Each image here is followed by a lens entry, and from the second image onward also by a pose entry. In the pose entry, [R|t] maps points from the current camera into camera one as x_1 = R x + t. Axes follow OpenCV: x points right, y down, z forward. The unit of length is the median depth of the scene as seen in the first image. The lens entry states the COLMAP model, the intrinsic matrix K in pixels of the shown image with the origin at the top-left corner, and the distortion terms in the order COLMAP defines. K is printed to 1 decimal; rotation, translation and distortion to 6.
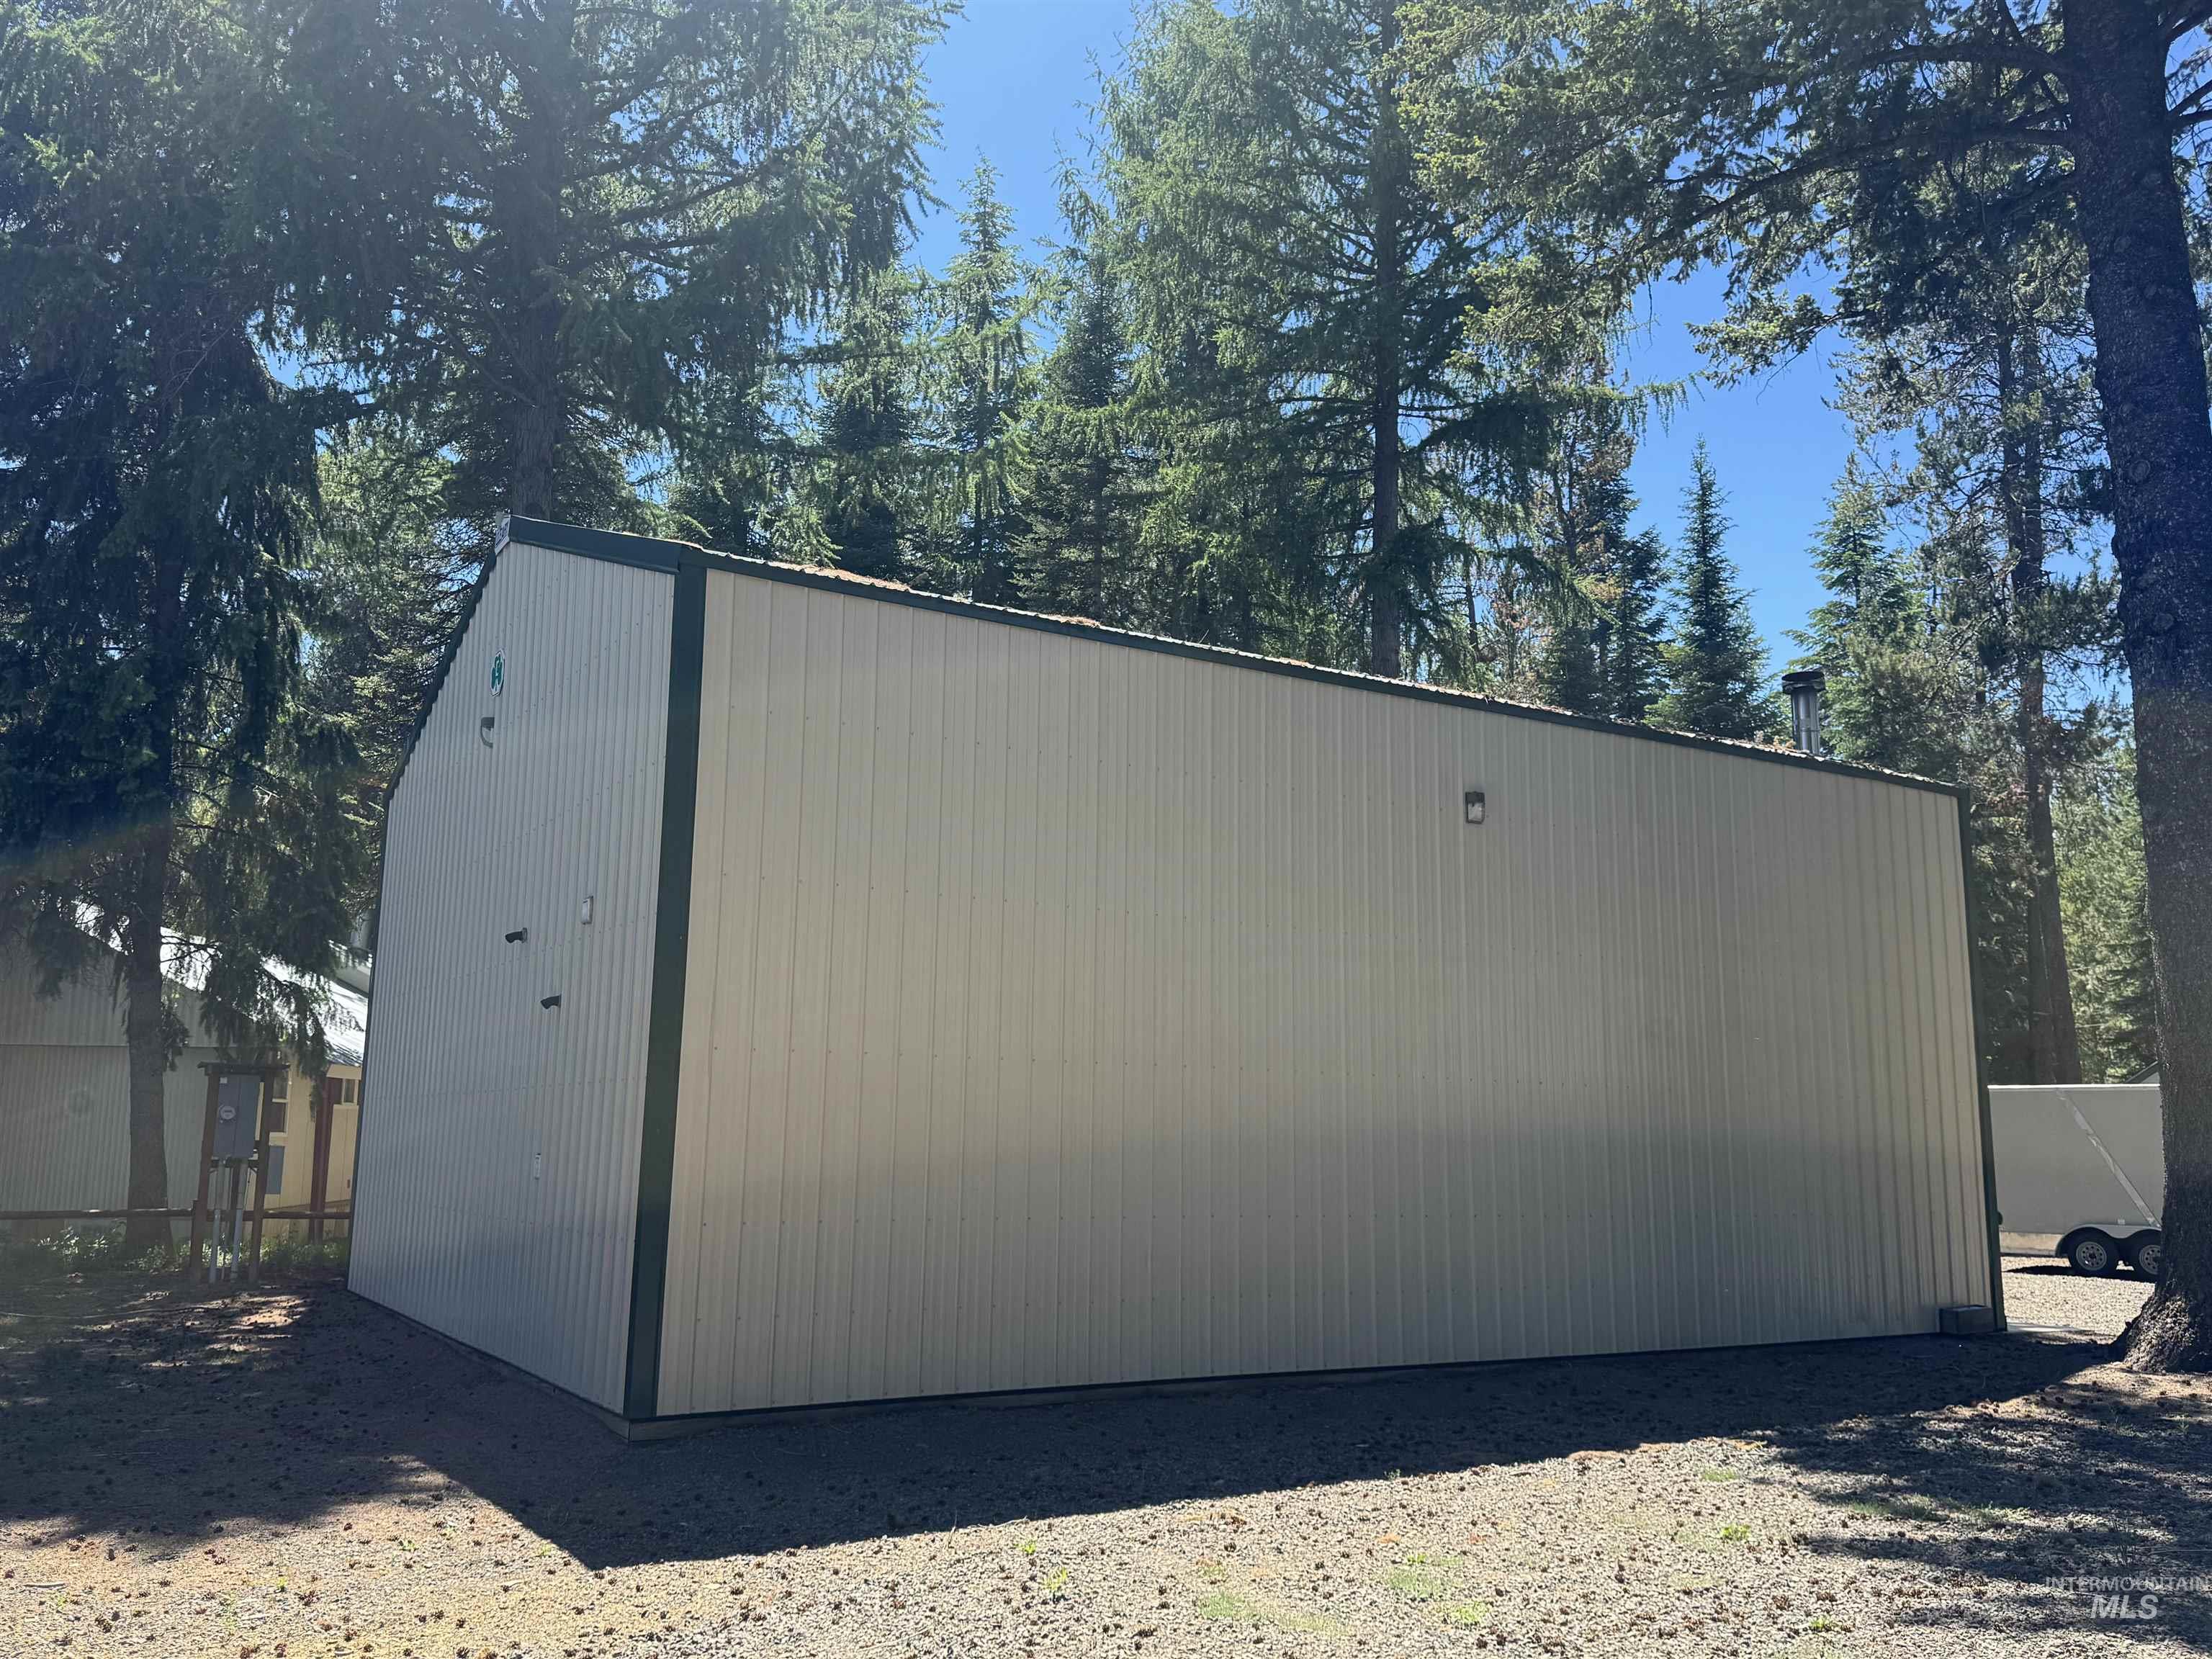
lens RADIAL K [[1774.7, 0, 1106.0], [0, 1774.7, 829.5], [0, 0, 1]] dist [0.165528, -0.323588]
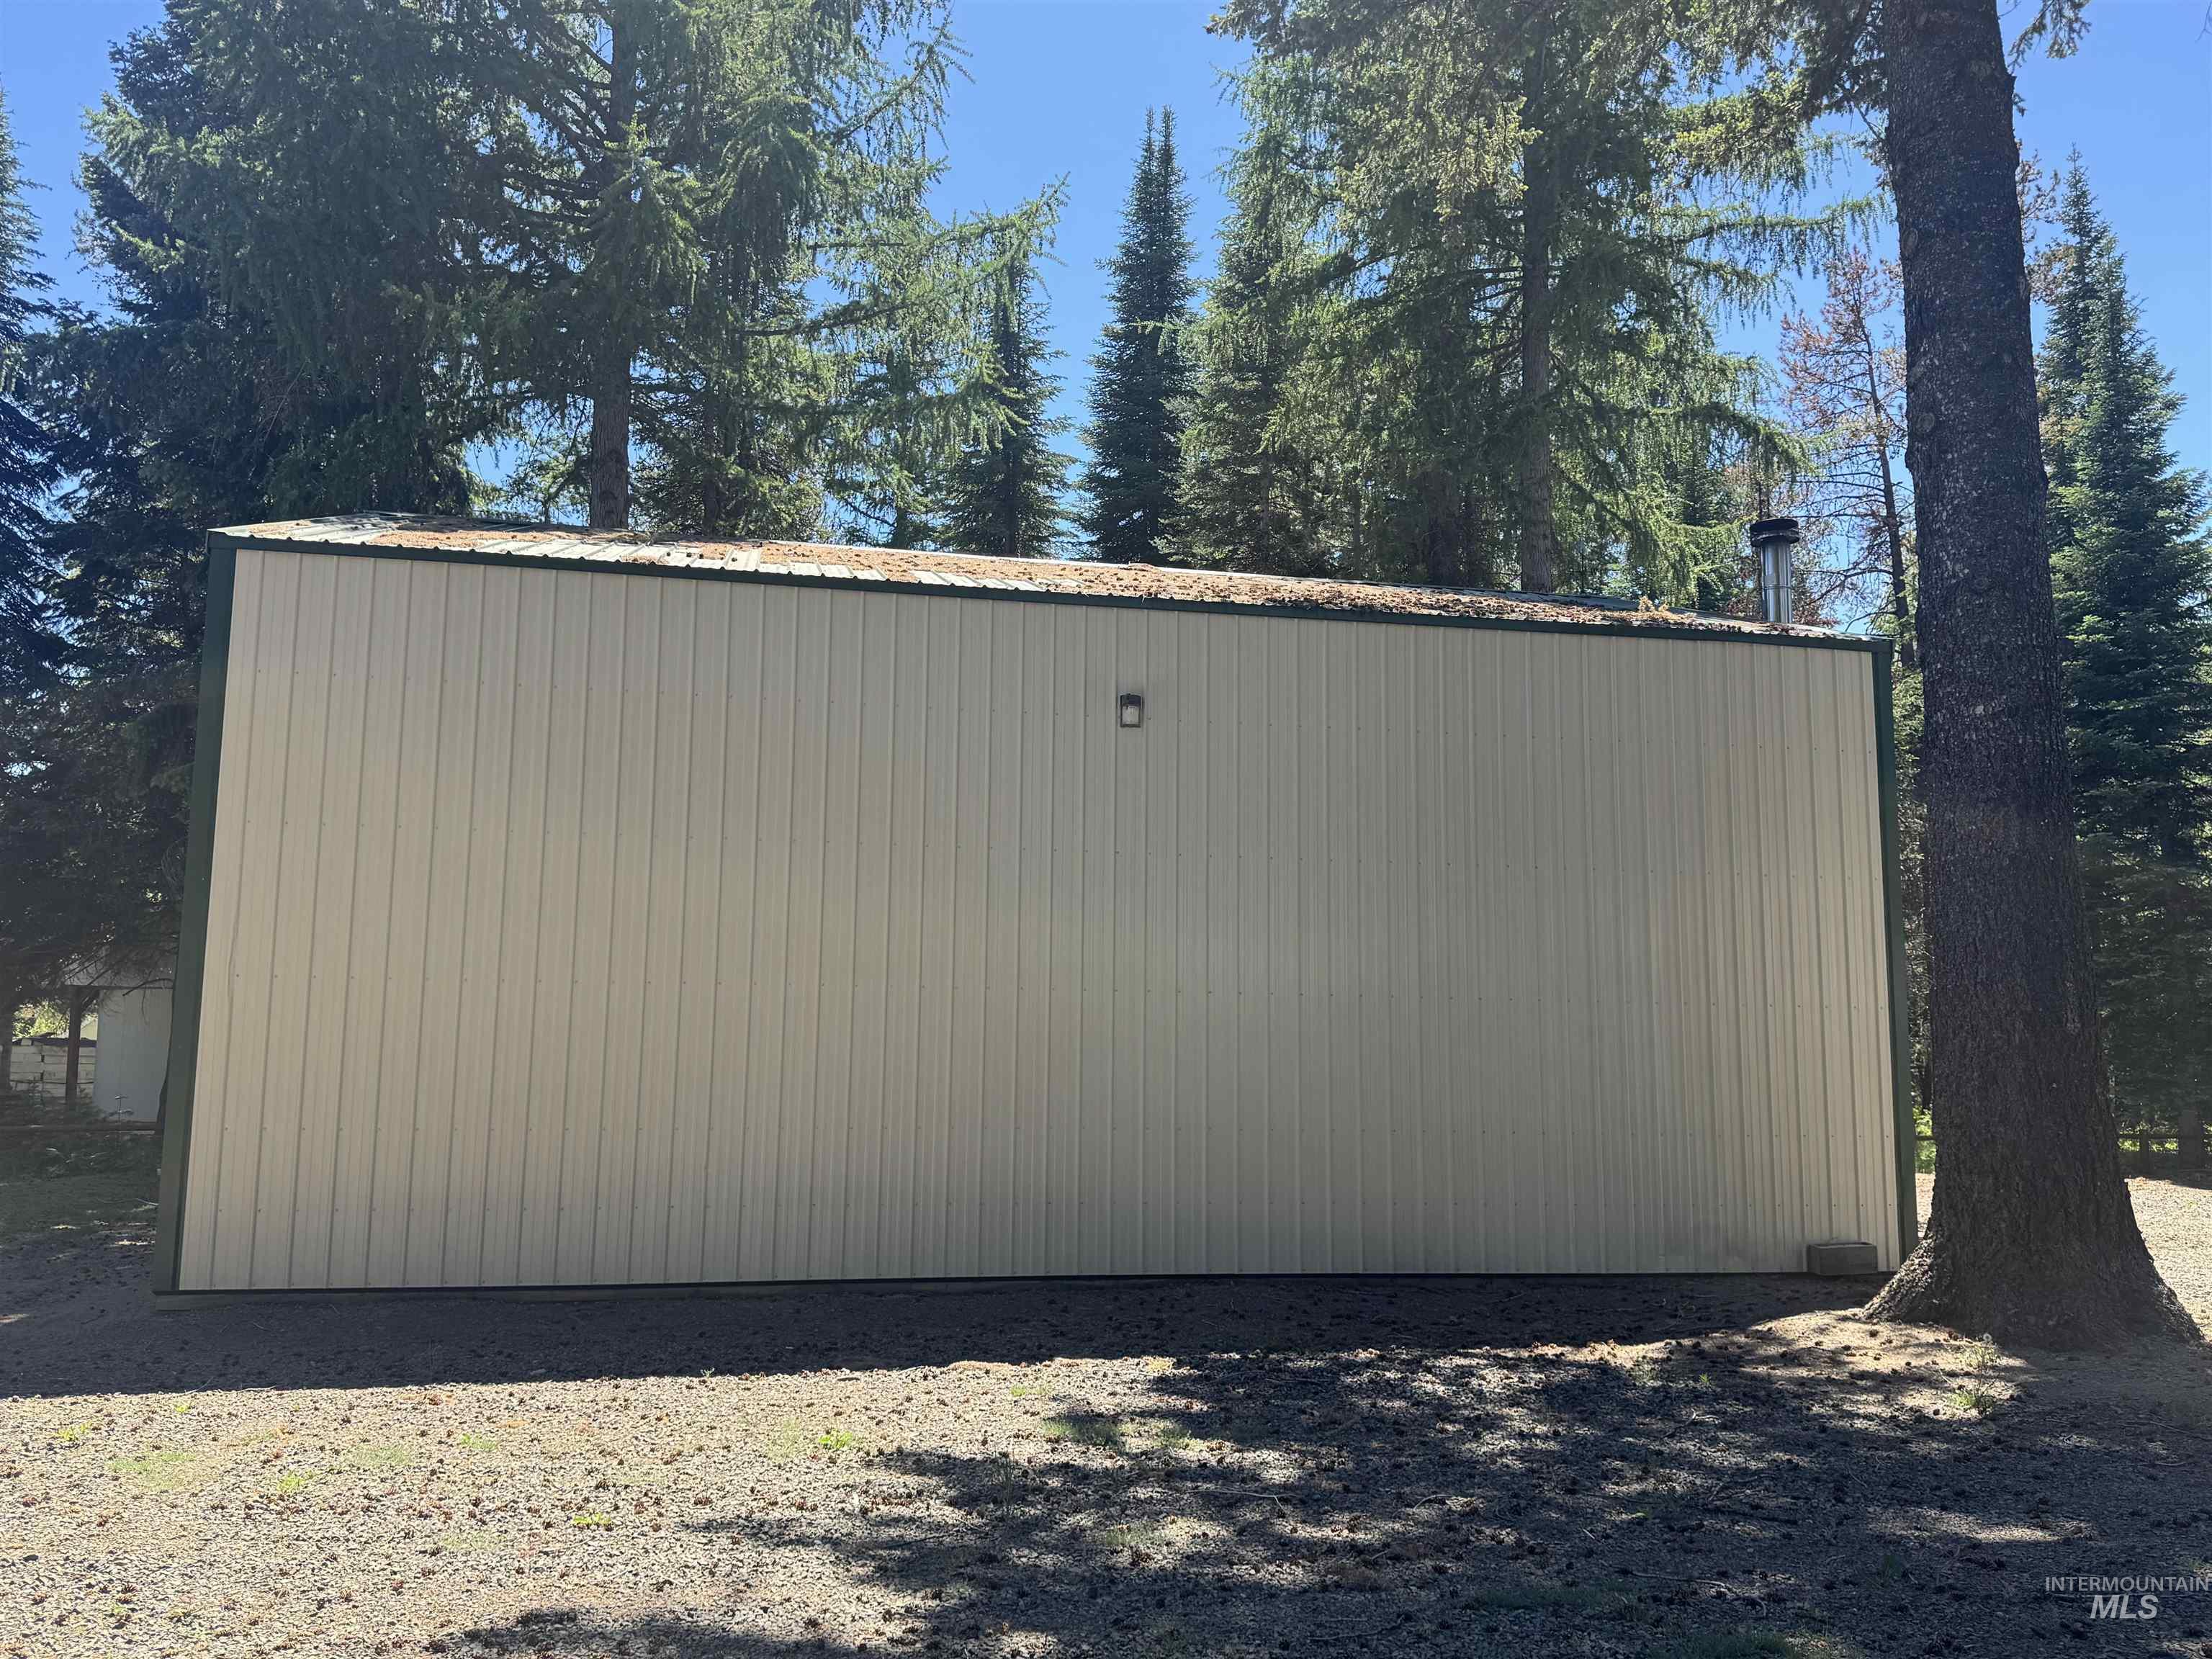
lens RADIAL K [[1774.7, 0, 1106.0], [0, 1774.7, 829.5], [0, 0, 1]] dist [0.165528, -0.323588]
pose [[0.937746, -0.039851, -0.345027, 0.539925], [0.062455, 0.996551, 0.054644, -0.001631], [0.341659, -0.072791, 0.937001, 0.088471]]
